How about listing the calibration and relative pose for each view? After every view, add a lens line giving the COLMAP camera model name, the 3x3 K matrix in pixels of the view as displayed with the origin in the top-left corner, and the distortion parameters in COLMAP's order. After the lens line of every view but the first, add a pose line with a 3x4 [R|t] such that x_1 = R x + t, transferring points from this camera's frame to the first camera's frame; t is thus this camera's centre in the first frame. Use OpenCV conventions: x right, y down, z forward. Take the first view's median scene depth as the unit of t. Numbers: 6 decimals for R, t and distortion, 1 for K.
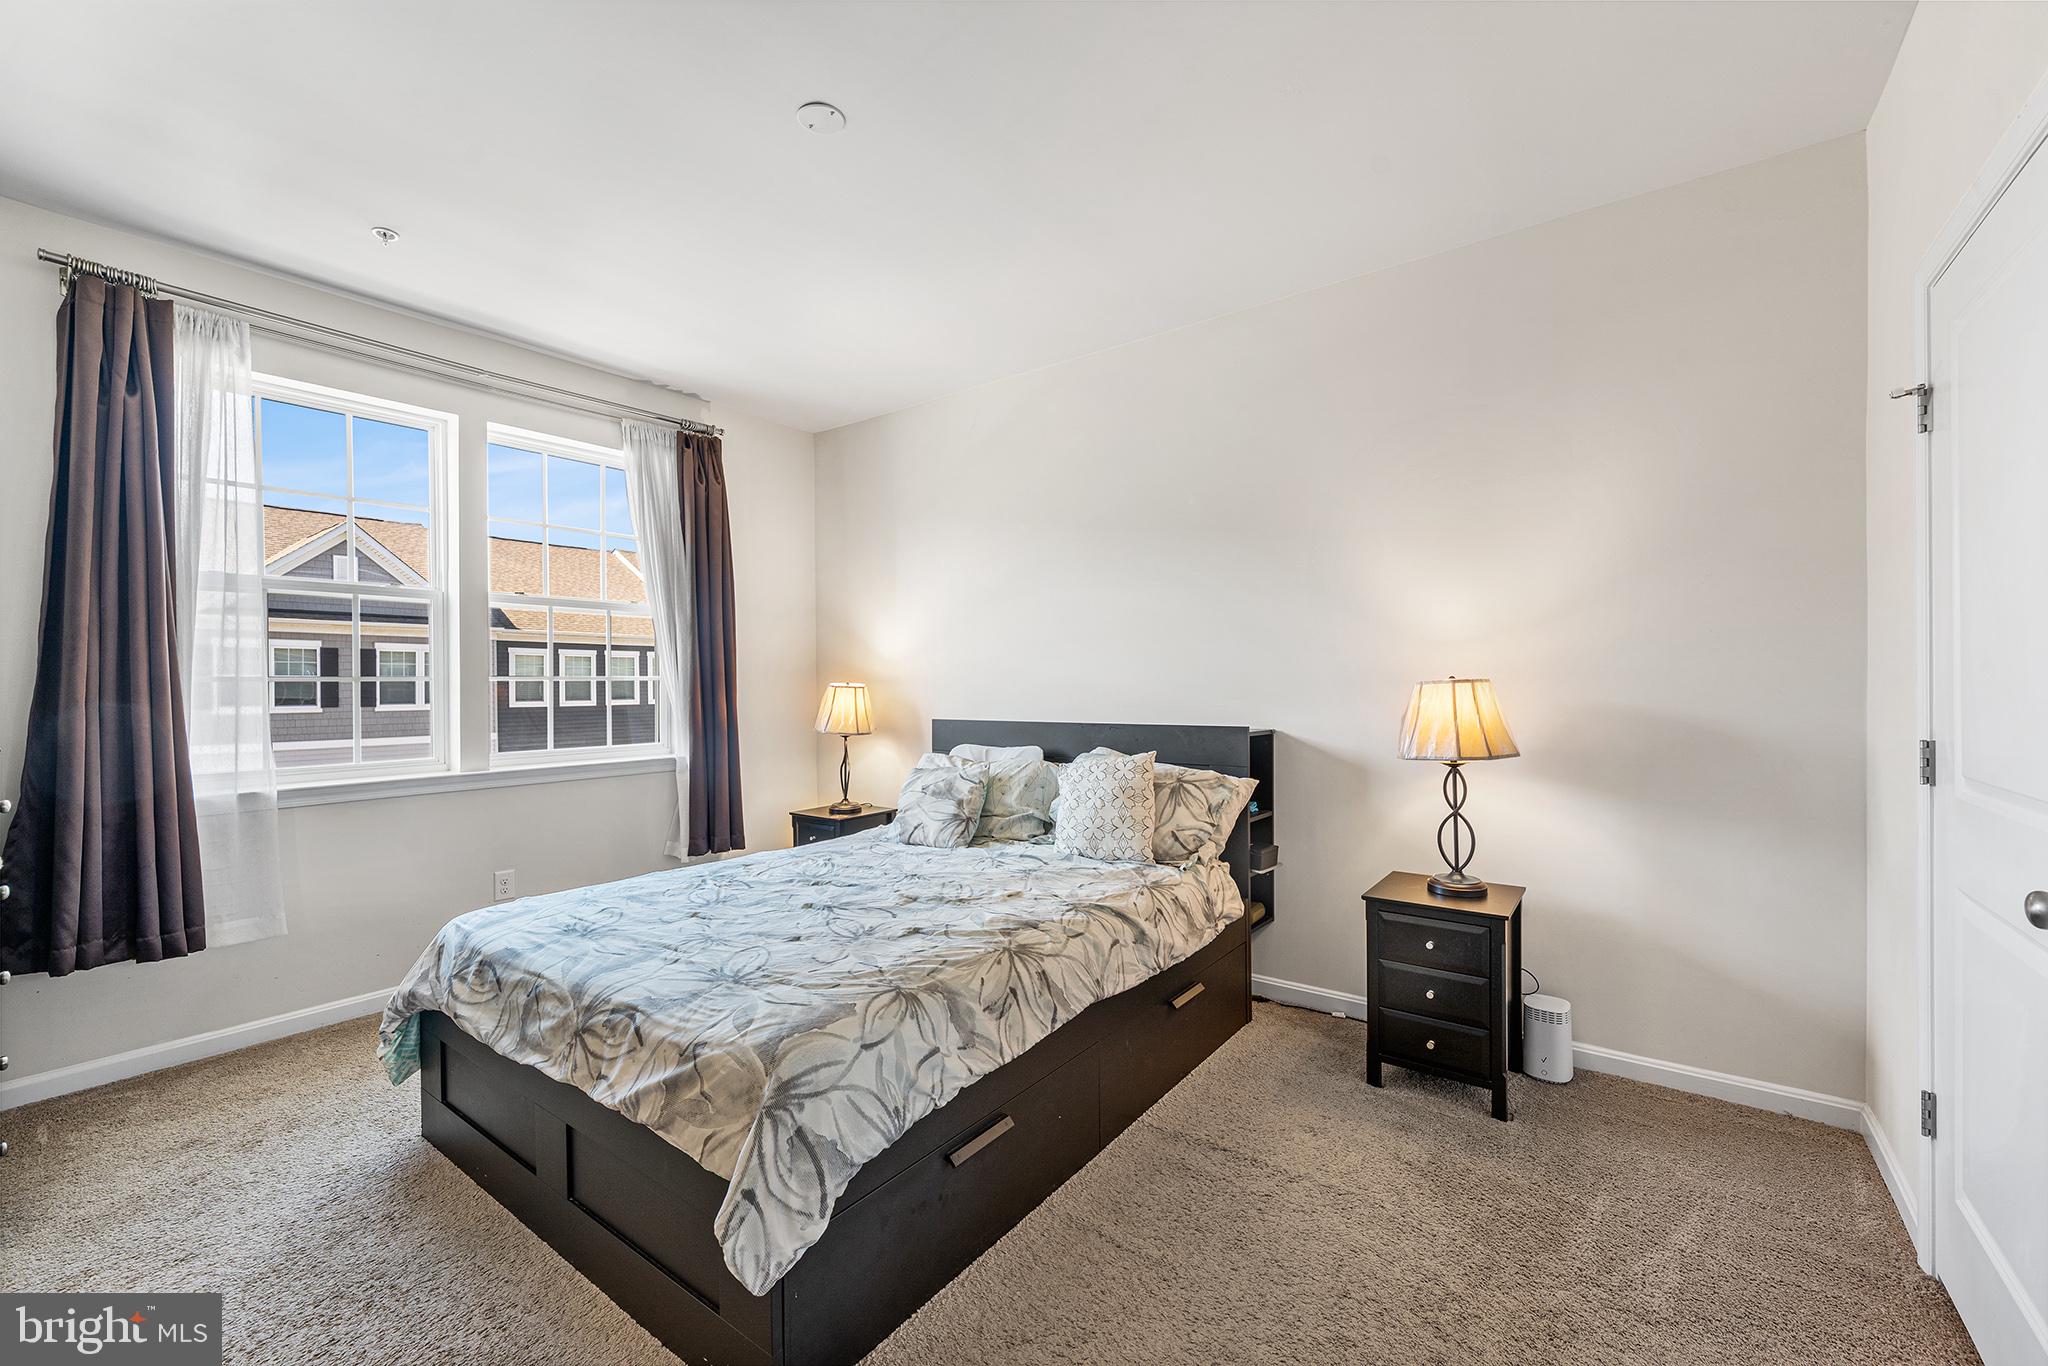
lens RADIAL K [[843.2, 0, 1024.0], [0, 843.2, 690.1], [0, 0, 1]] dist [-0.005037, 0.001048]
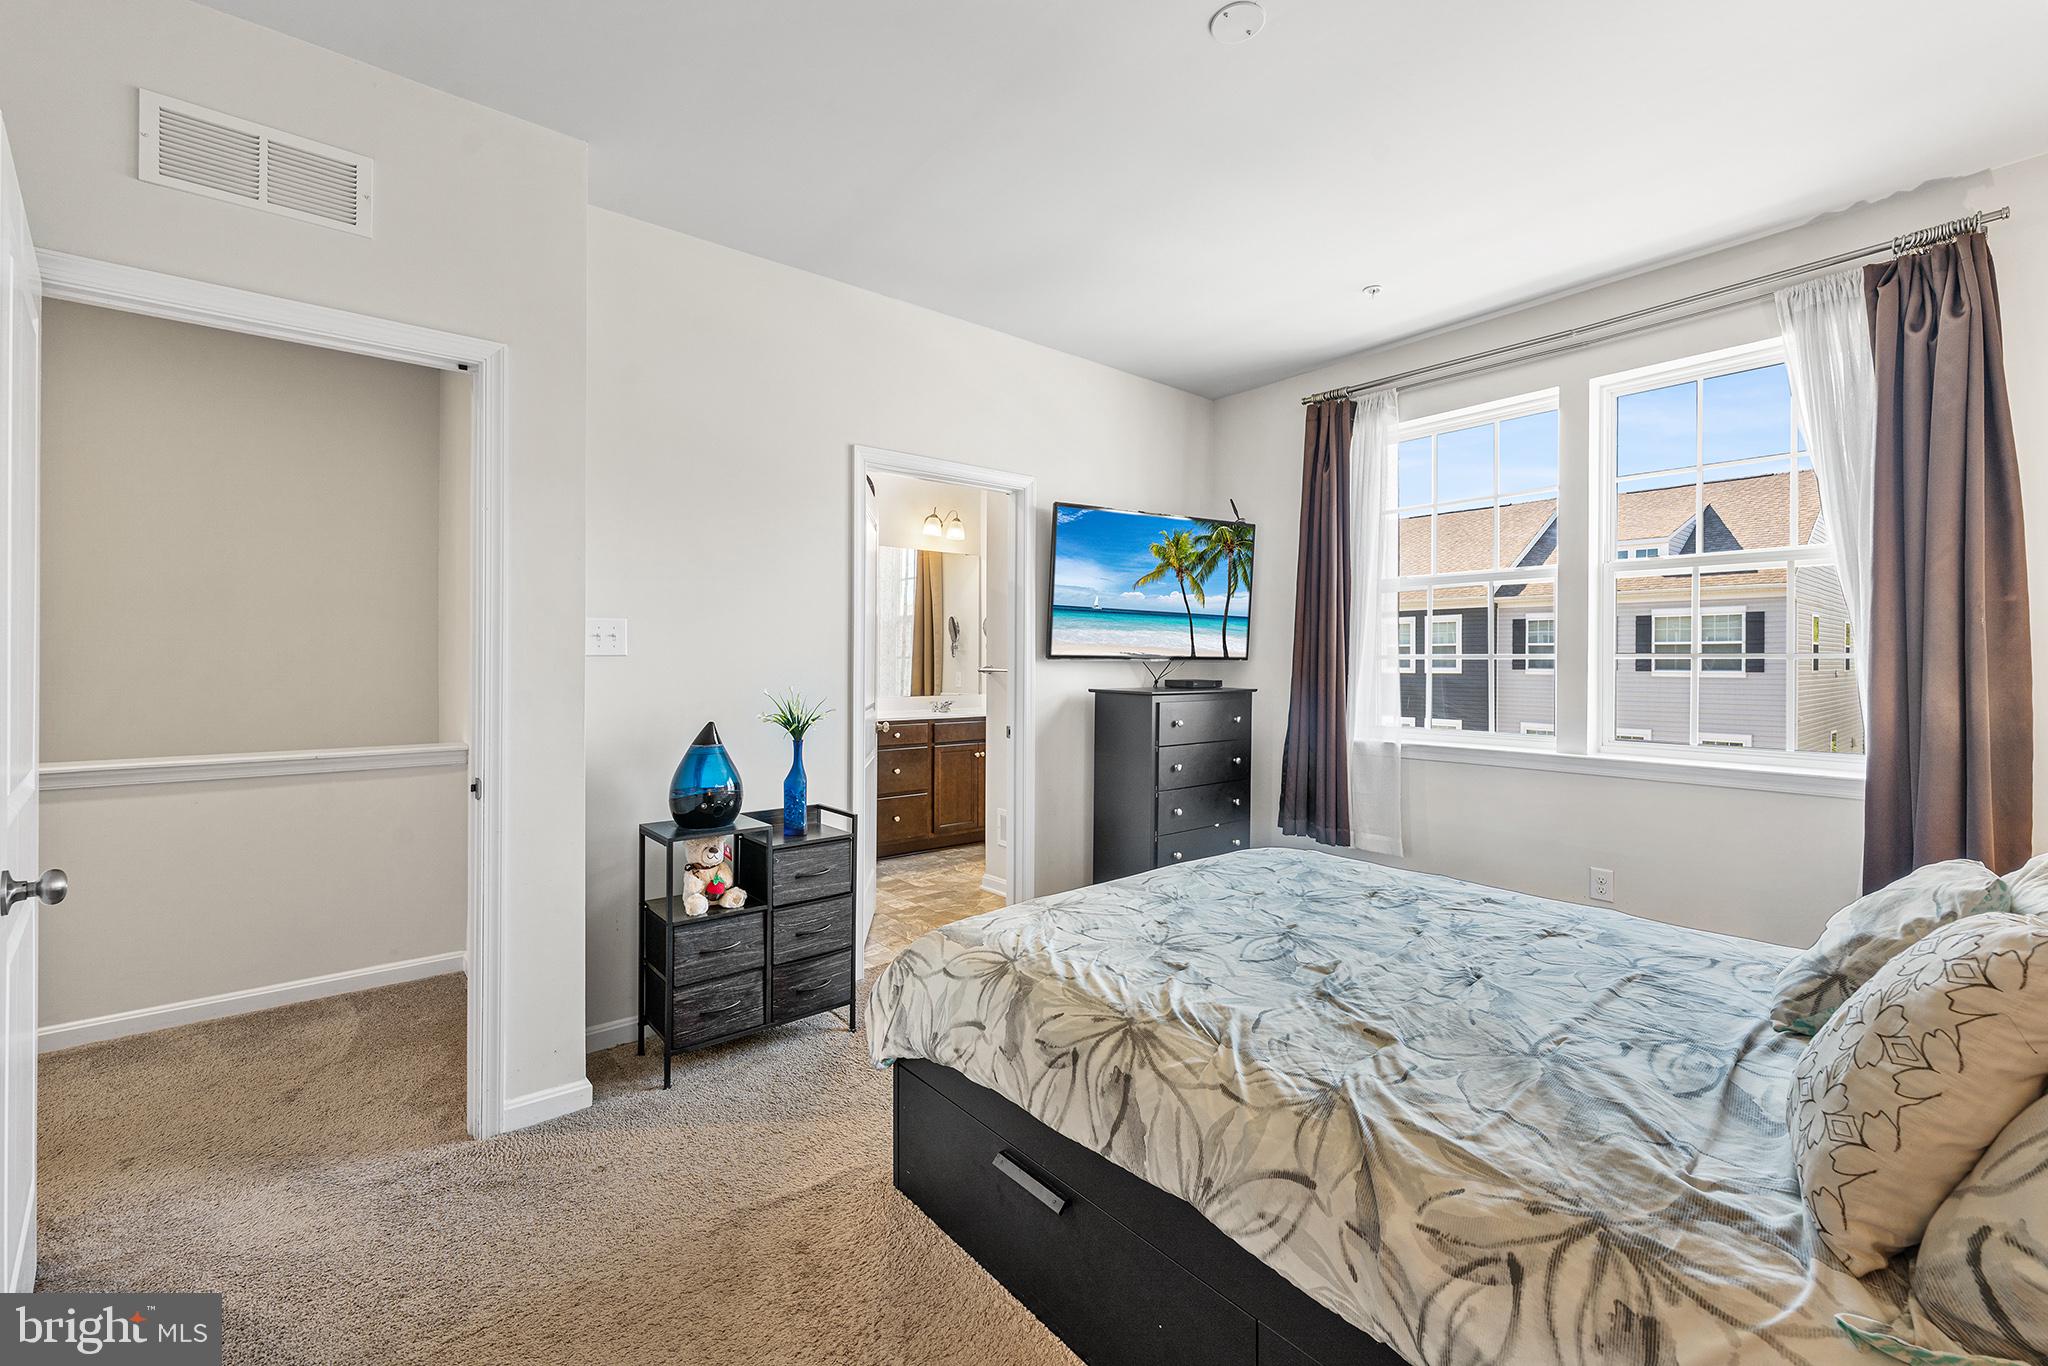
lens RADIAL K [[843.2, 0, 1027.5], [0, 843.2, 663.5], [0, 0, 1]] dist [-0.005037, 0.001048]
pose [[-0.240694, 0.010519, -0.970544, 0.621955], [-0.010968, 0.999848, 0.013556, -0.017283], [0.970539, 0.013908, -0.240542, 0.931170]]
